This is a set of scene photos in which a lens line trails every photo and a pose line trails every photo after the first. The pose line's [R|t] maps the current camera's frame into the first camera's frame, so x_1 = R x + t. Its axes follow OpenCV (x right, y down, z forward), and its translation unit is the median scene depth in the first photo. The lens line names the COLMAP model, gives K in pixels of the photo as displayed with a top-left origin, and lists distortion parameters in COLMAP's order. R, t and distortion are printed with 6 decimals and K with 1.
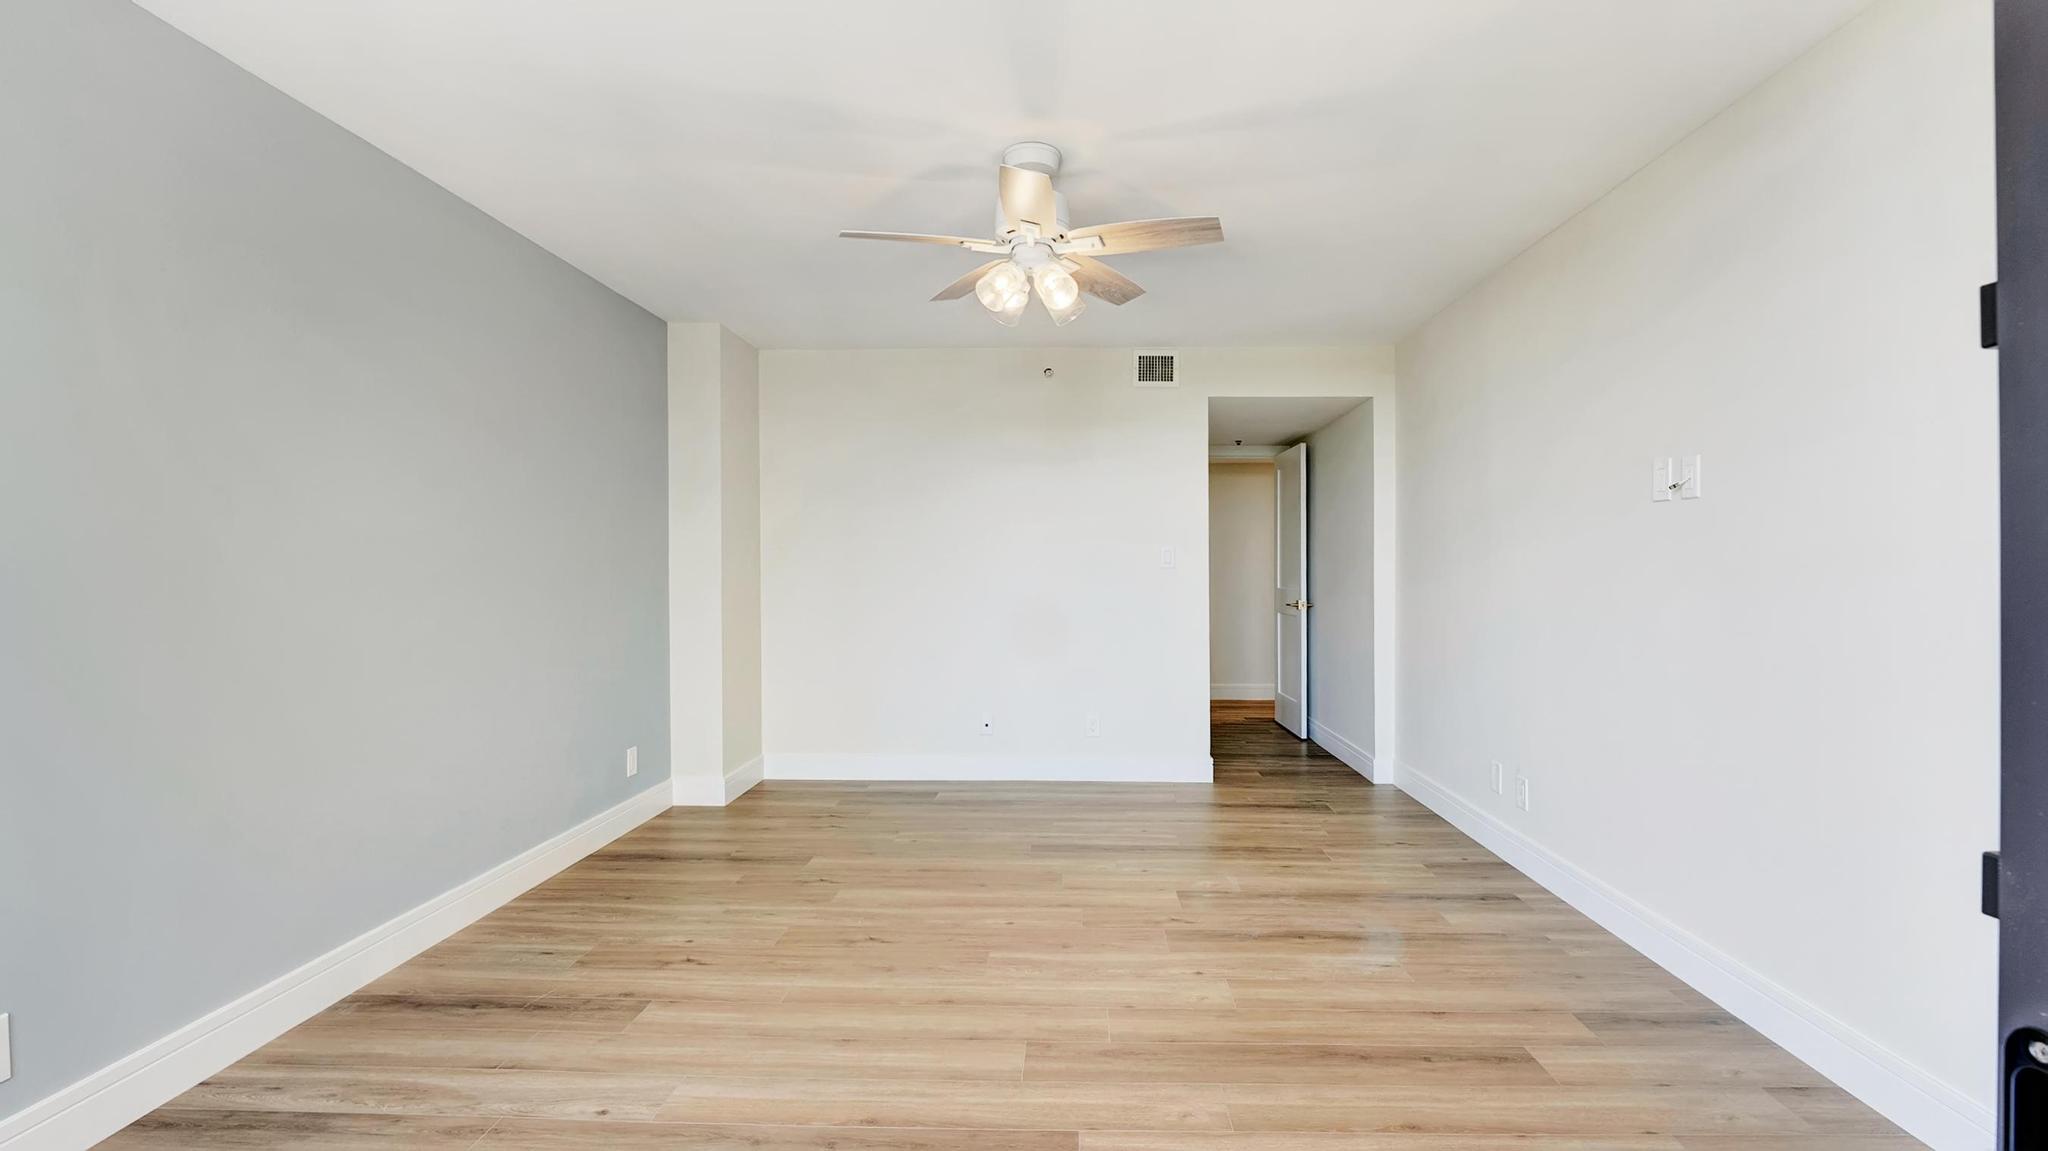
lens RADIAL K [[953.7, 0, 1030.4], [0, 953.7, 562.4], [0, 0, 1]] dist [-0.000042, -0.000135]
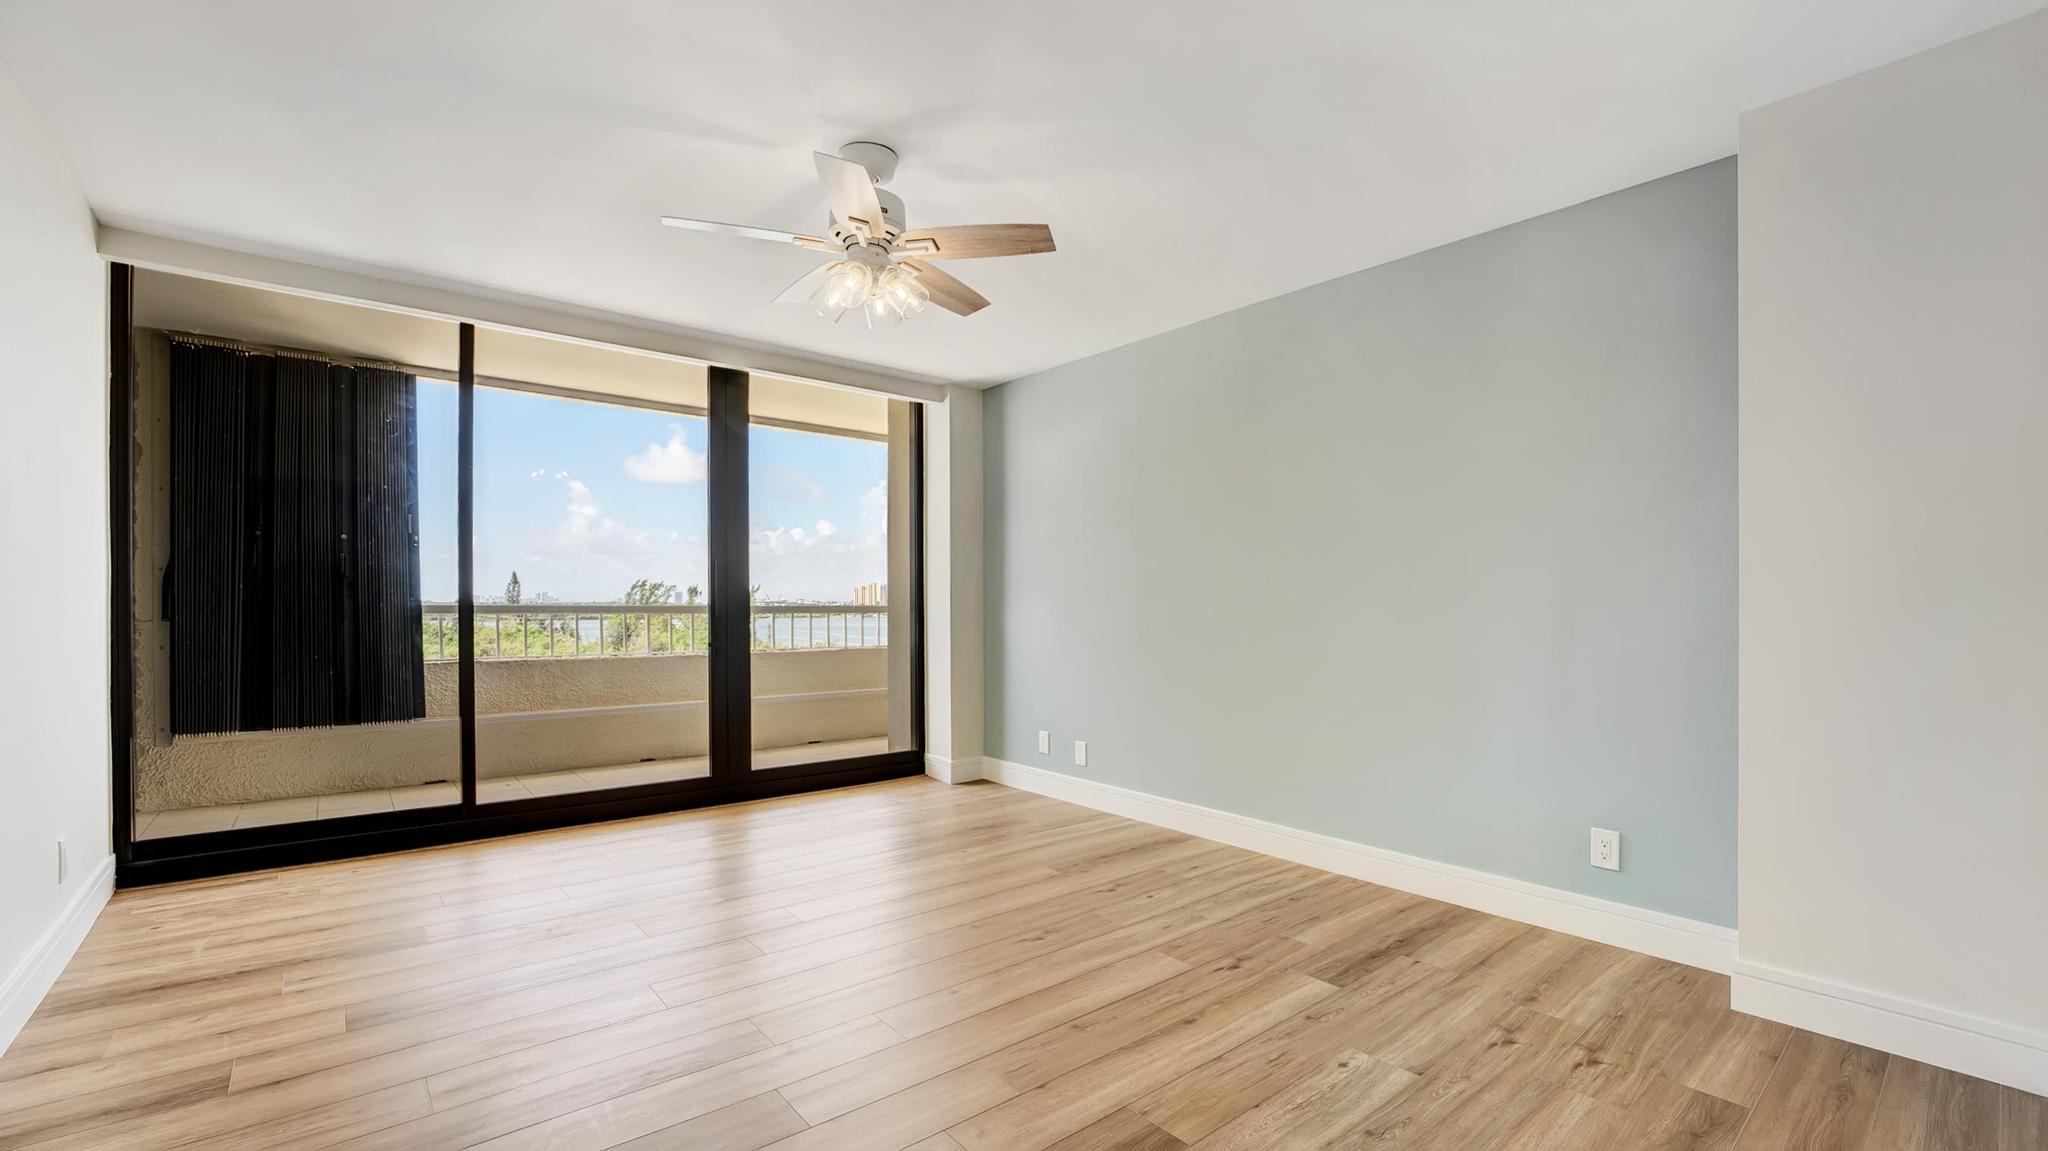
lens RADIAL K [[868.7, 0, 1028.9], [0, 868.7, 590.4], [0, 0, 1]] dist [0.001105, -0.000034]
pose [[-0.744448, -0.011492, -0.667581, 0.442560], [0.001938, 0.999810, -0.019372, 0.041073], [0.667677, -0.015716, -0.744285, 1.614156]]
